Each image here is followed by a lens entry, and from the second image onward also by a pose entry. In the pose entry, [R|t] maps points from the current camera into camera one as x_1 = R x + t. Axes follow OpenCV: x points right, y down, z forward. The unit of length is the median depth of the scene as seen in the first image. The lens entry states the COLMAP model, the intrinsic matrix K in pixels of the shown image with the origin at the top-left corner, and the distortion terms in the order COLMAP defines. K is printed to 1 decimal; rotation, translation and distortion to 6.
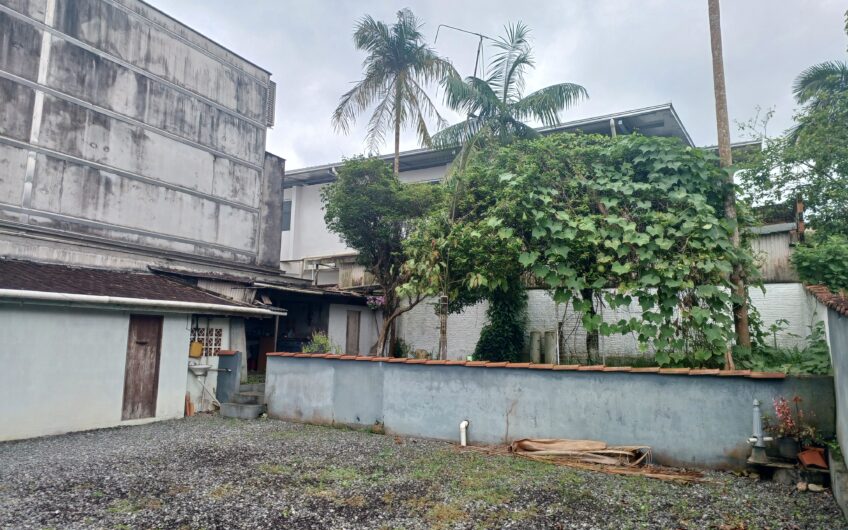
lens RADIAL K [[567.7, 0, 423.5], [0, 567.7, 262.7], [0, 0, 1]] dist [0.008768, -0.003636]
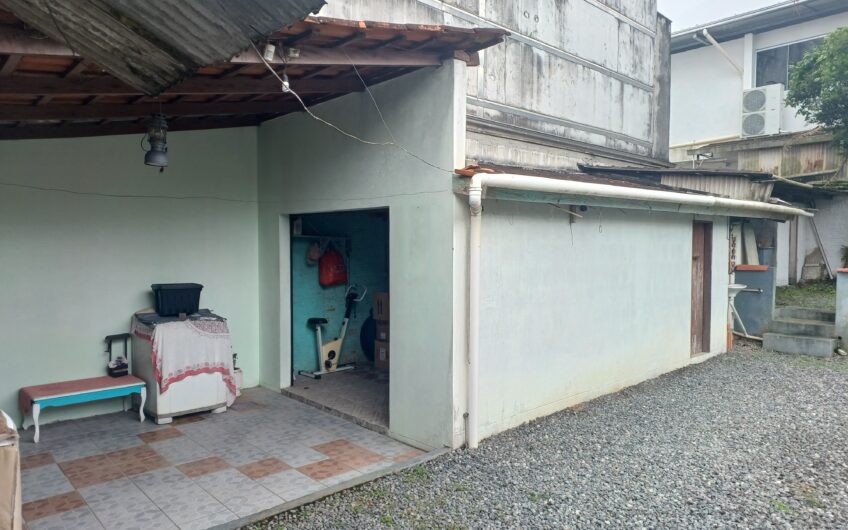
lens RADIAL K [[567.7, 0, 425.2], [0, 567.7, 264.0], [0, 0, 1]] dist [0.008768, -0.003636]
pose [[0.953710, -0.014298, -0.300389, -0.450399], [0.065089, 0.985007, 0.159765, 0.002918], [0.293601, -0.171922, 0.940341, 0.132731]]
